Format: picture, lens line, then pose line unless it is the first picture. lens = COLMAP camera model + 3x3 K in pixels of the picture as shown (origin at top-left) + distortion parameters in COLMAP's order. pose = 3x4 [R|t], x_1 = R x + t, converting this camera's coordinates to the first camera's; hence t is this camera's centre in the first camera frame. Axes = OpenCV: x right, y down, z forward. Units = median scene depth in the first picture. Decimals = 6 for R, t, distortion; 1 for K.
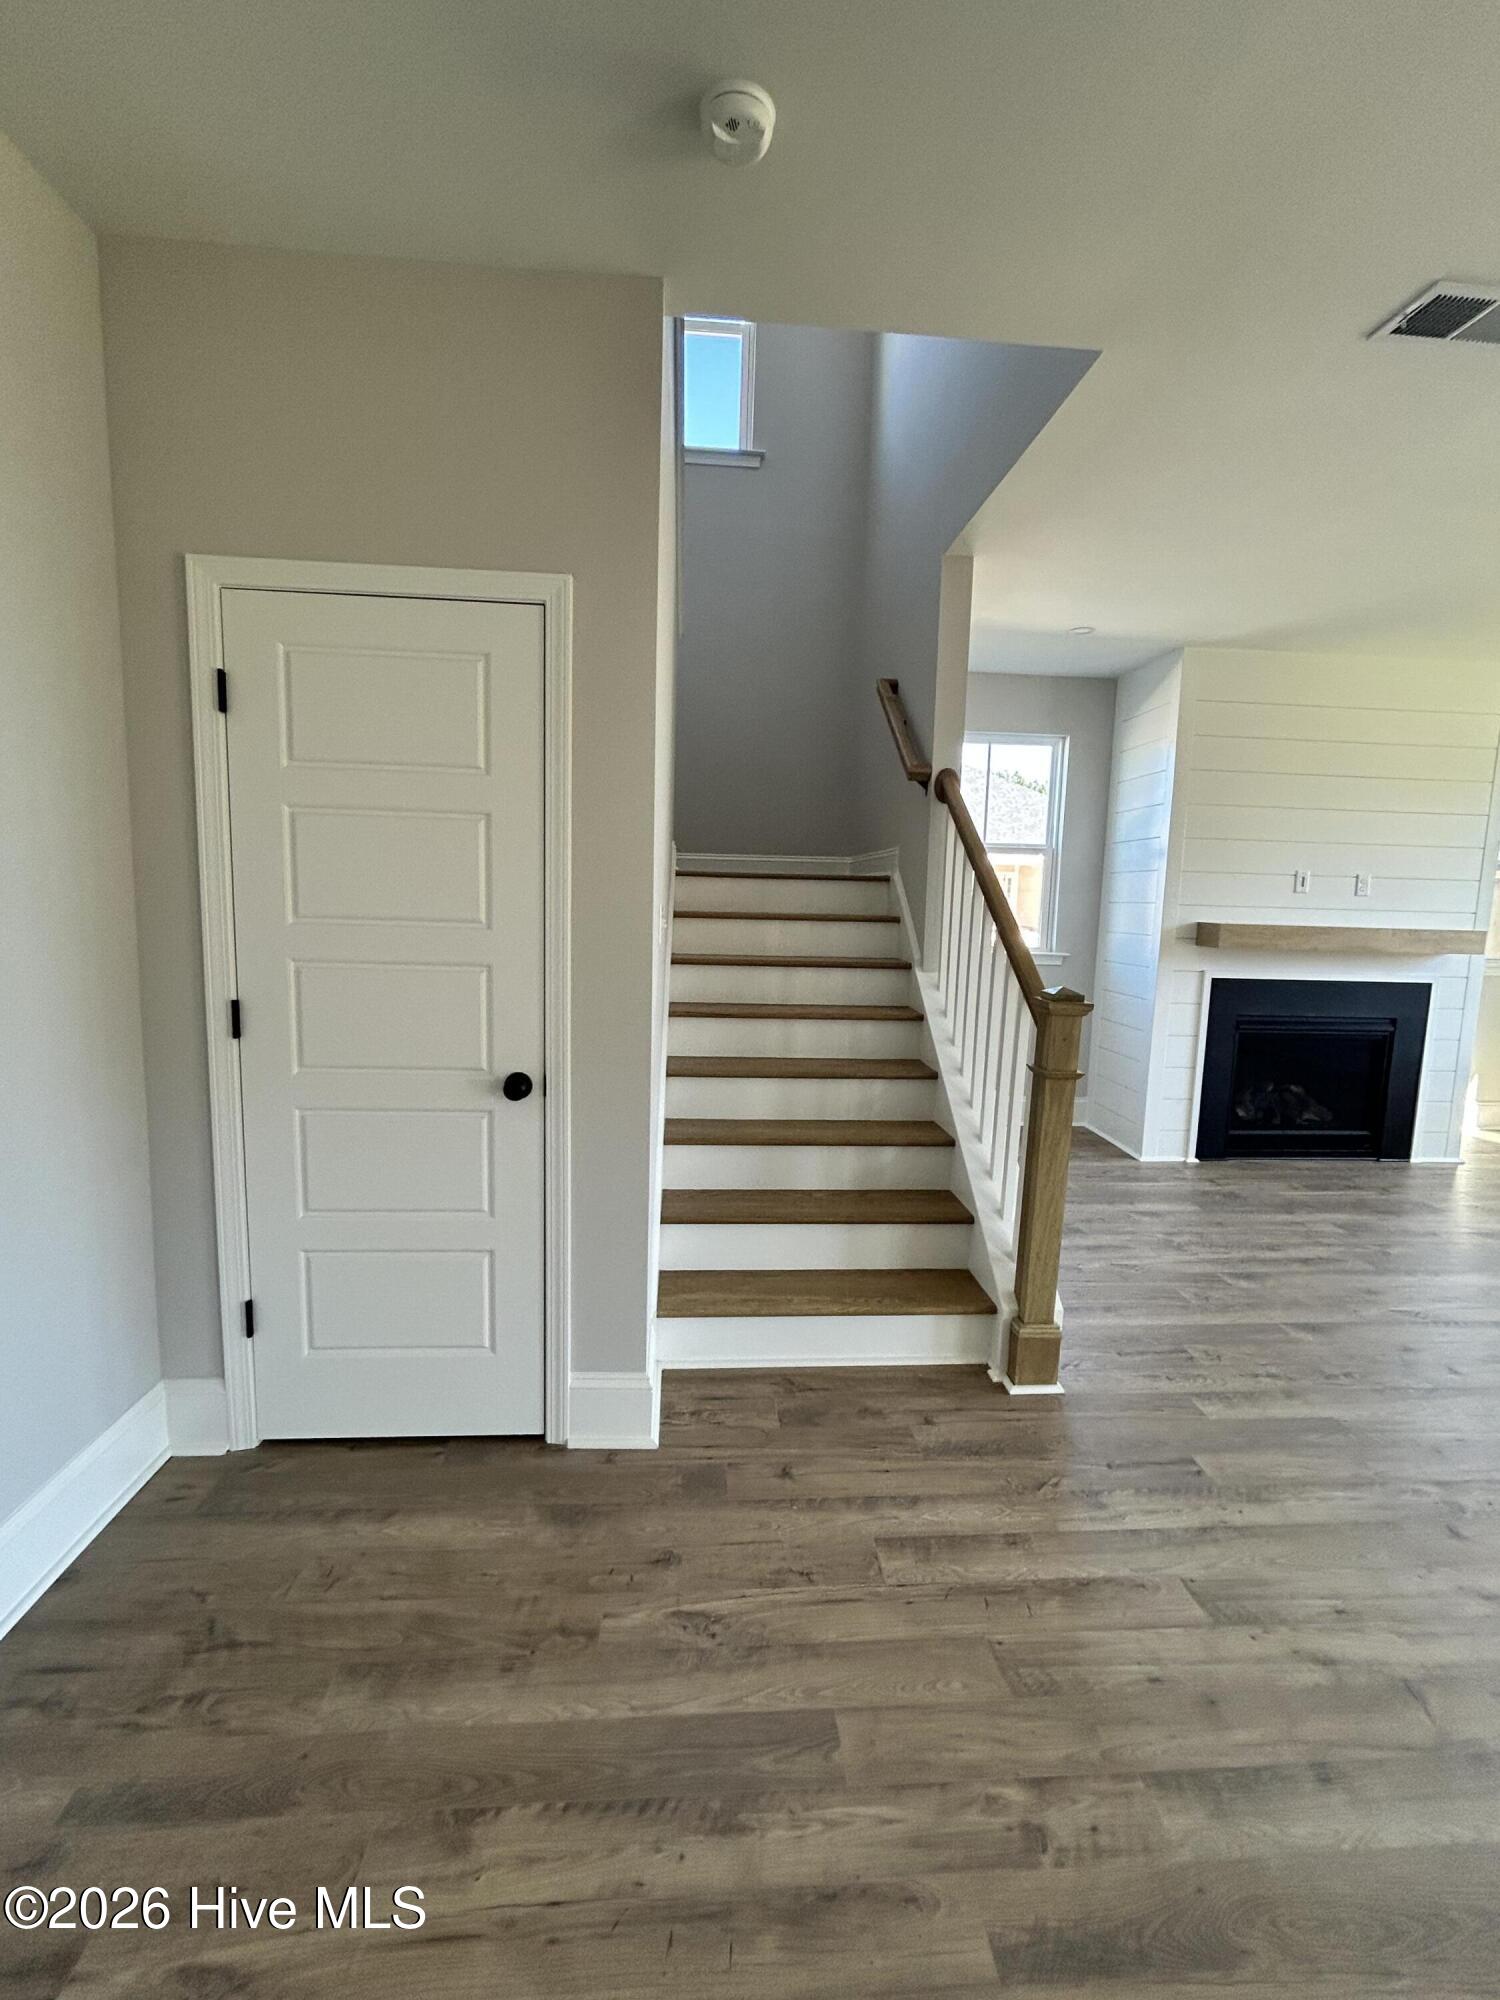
lens RADIAL K [[867.9, 0, 750.0], [0, 867.9, 1000.0], [0, 0, 1]] dist [0.003309, 0.000263]
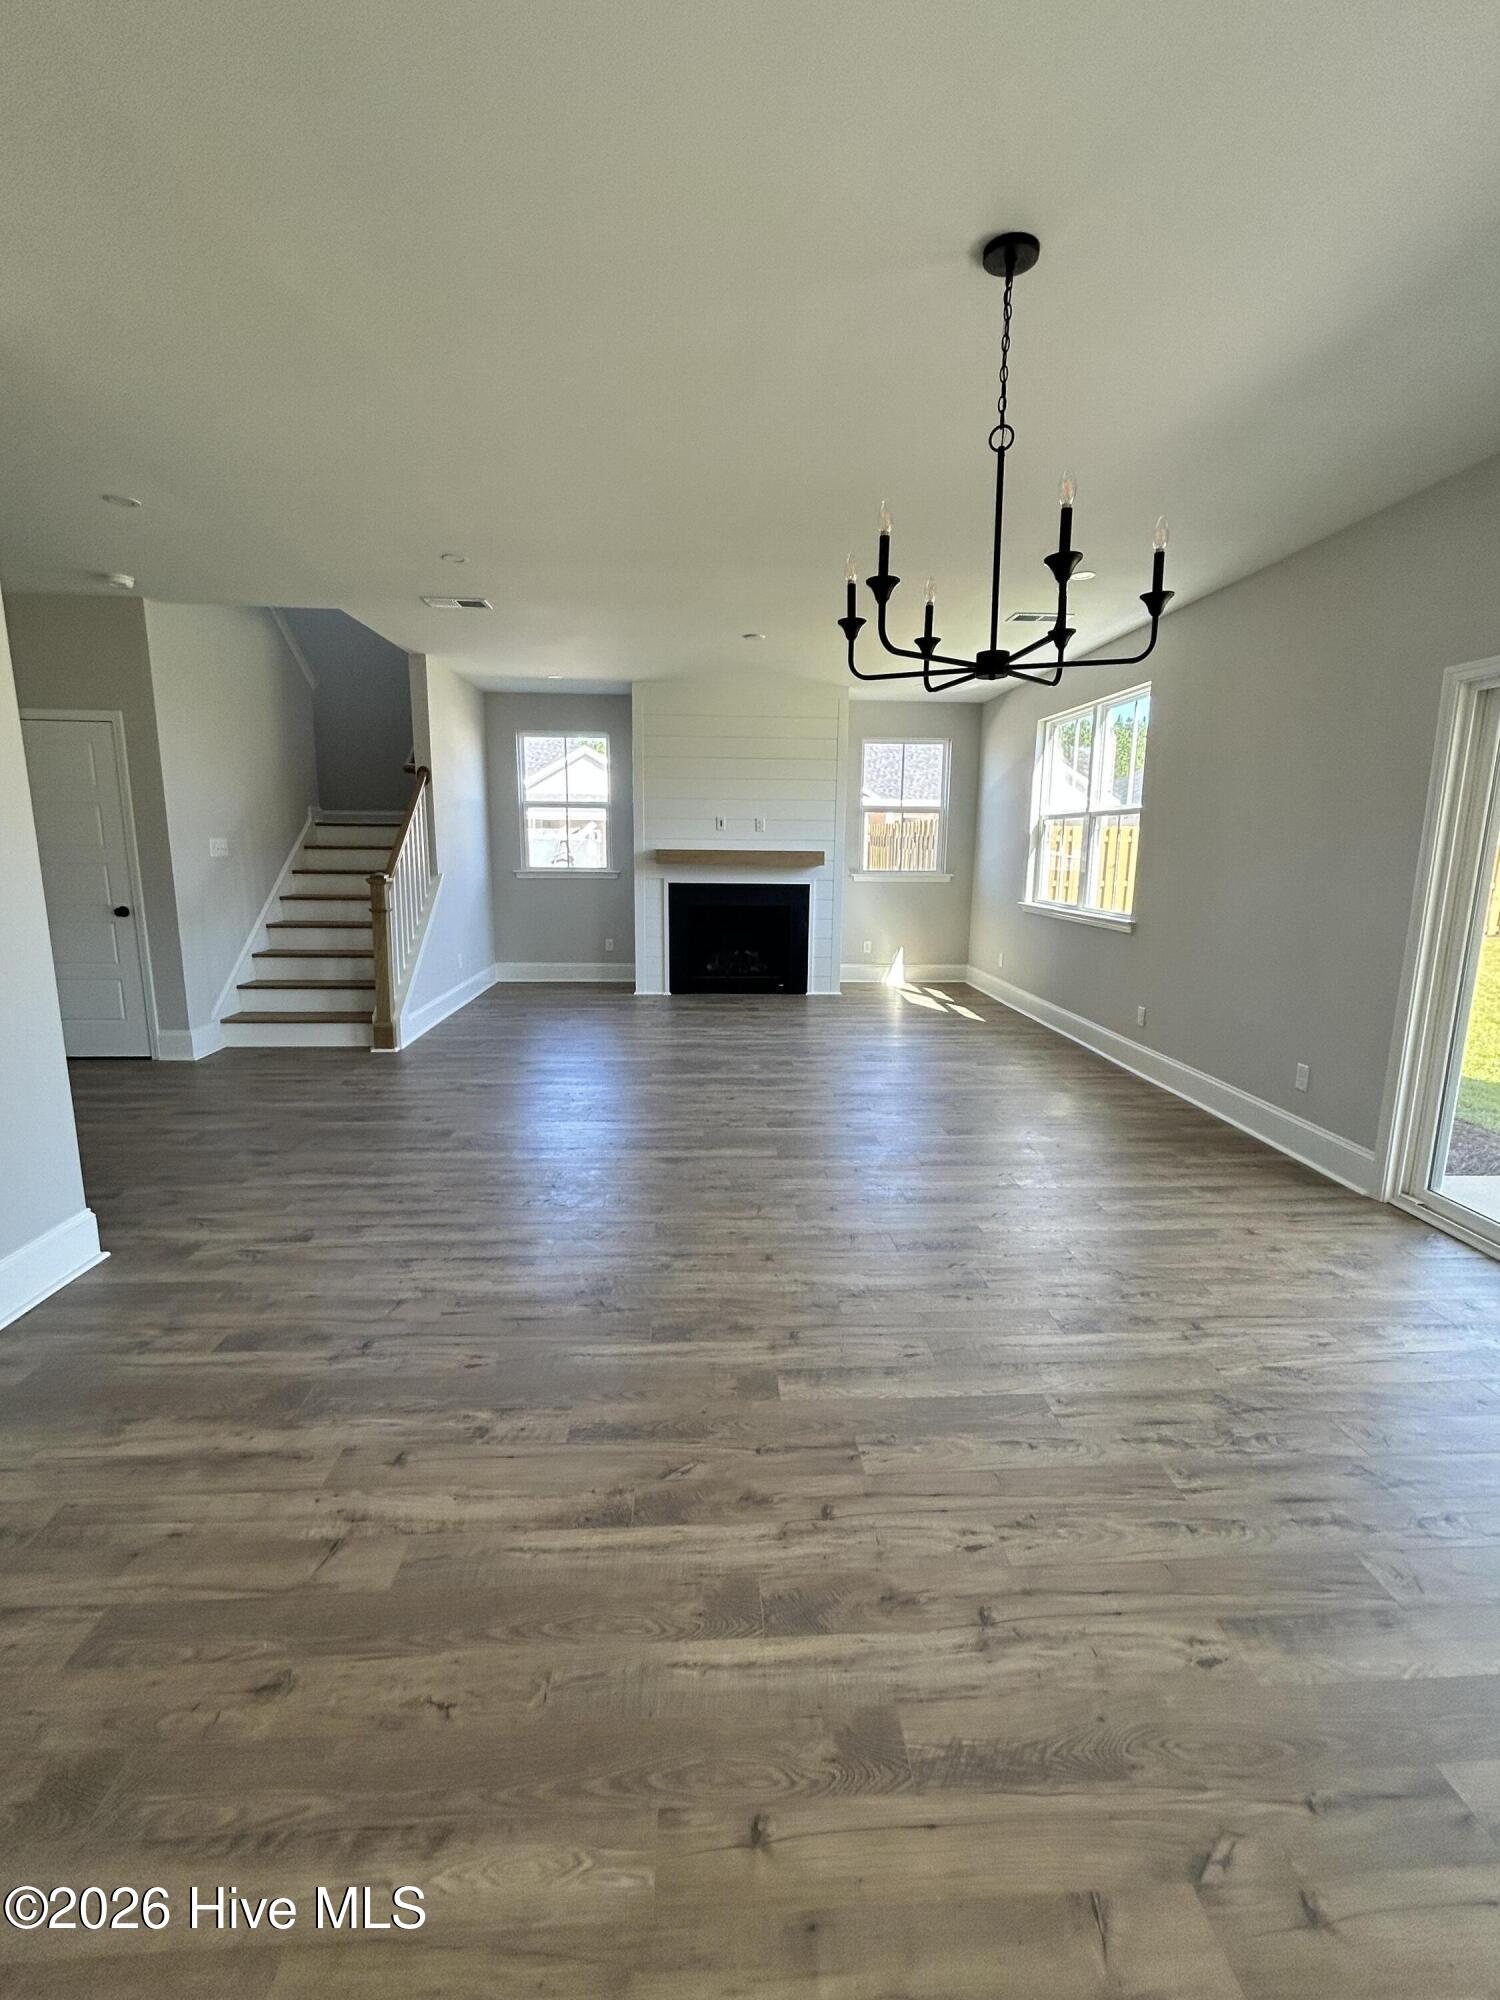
lens RADIAL K [[867.9, 0, 750.0], [0, 867.9, 1000.0], [0, 0, 1]] dist [0.003309, 0.000263]
pose [[0.999785, -0.007693, -0.019245, 0.696556], [0.008875, 0.998031, 0.062096, 0.095206], [0.018729, -0.062253, 0.997885, -0.650196]]
